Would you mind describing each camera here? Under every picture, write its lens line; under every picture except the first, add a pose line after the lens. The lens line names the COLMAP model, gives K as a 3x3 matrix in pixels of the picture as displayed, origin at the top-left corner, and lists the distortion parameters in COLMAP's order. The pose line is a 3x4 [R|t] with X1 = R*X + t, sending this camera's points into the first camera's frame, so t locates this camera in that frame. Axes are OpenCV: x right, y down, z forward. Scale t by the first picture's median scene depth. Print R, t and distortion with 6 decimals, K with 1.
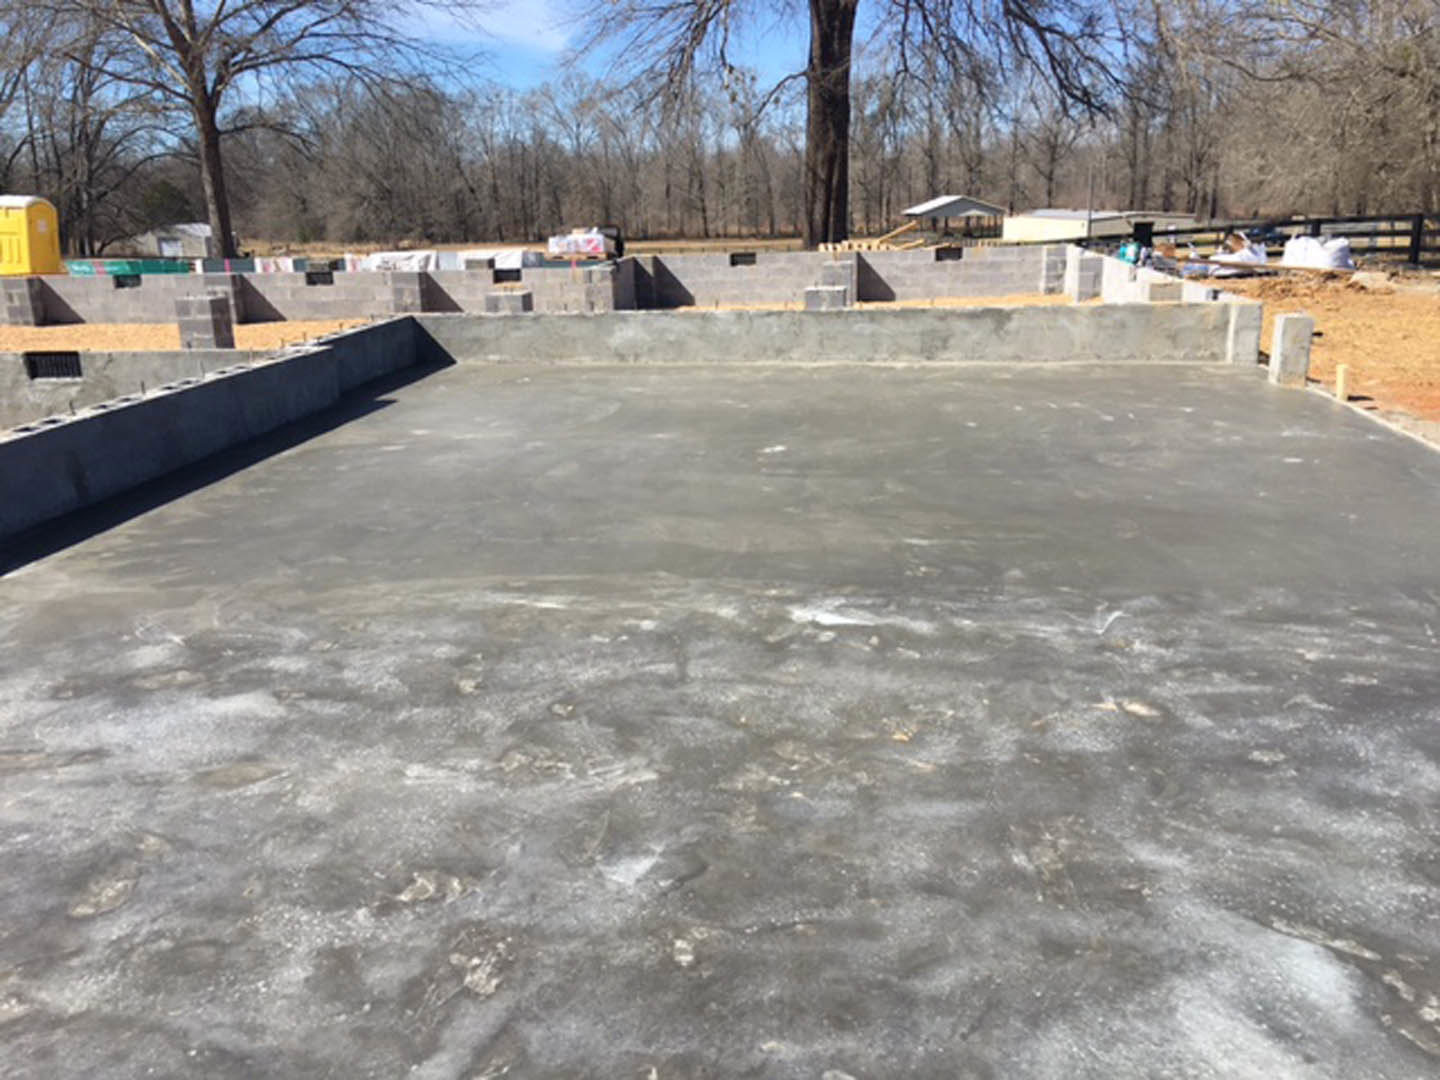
lens RADIAL K [[1234.6, 0, 724.4], [0, 1234.6, 542.1], [0, 0, 1]] dist [0.078322, -0.103659]
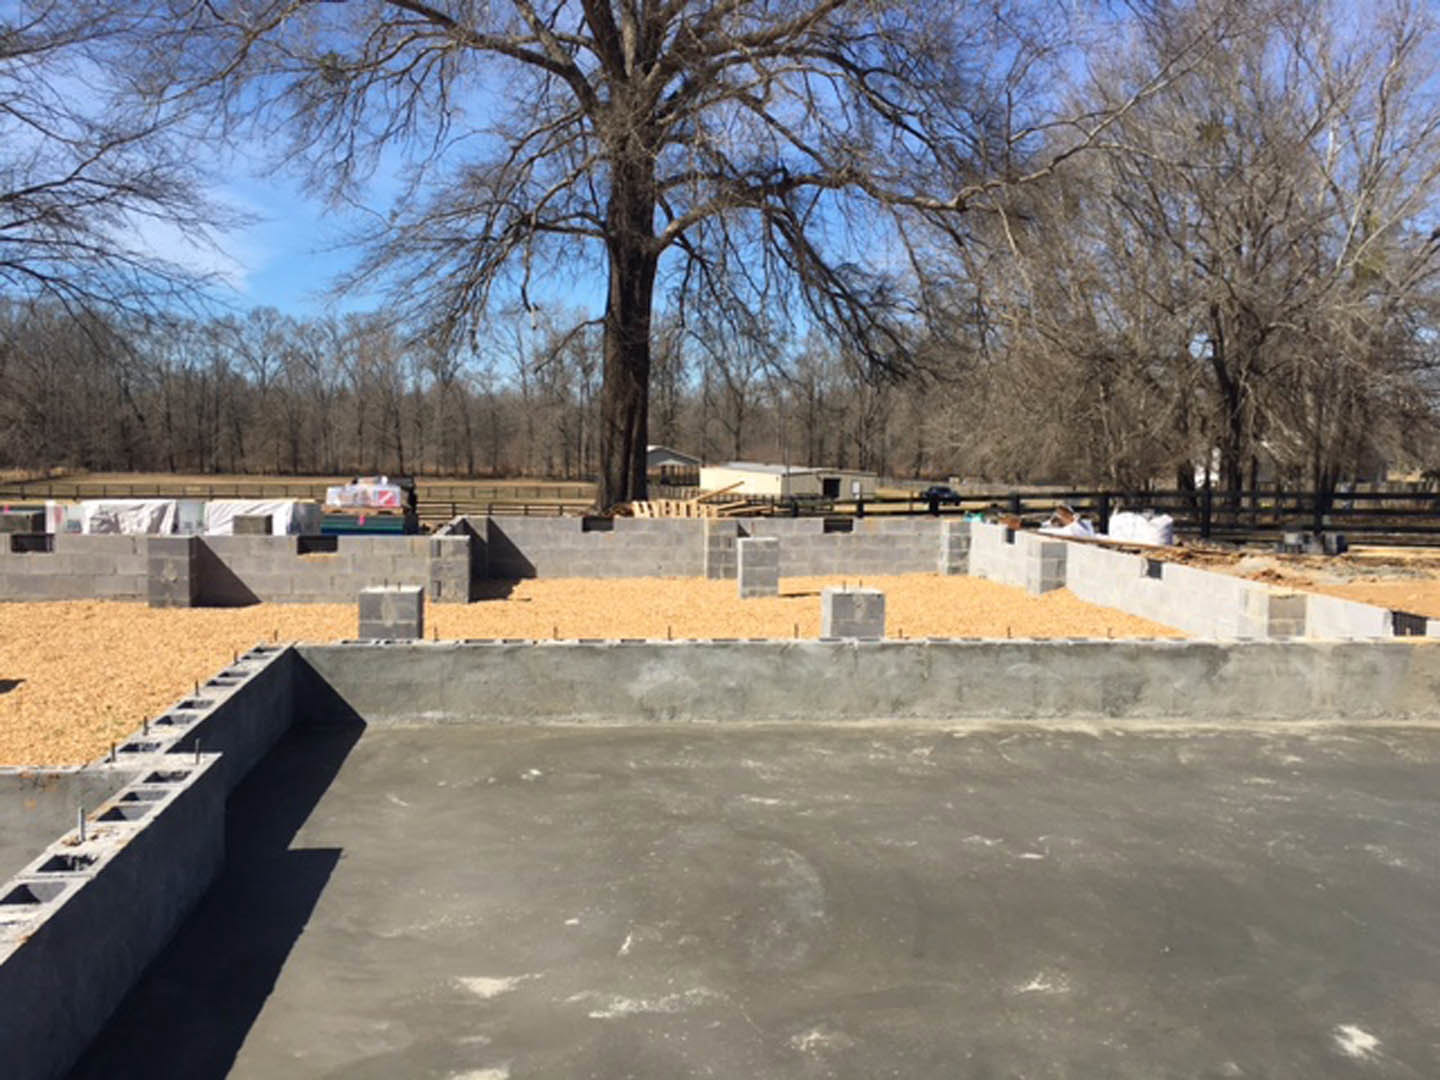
lens RADIAL K [[1234.6, 0, 723.5], [0, 1234.6, 540.9], [0, 0, 1]] dist [0.078322, -0.103659]
pose [[0.968666, 0.021465, 0.247439, -0.069045], [0.026003, 0.982019, -0.186983, -0.039840], [-0.247003, 0.187558, 0.950690, 0.130041]]
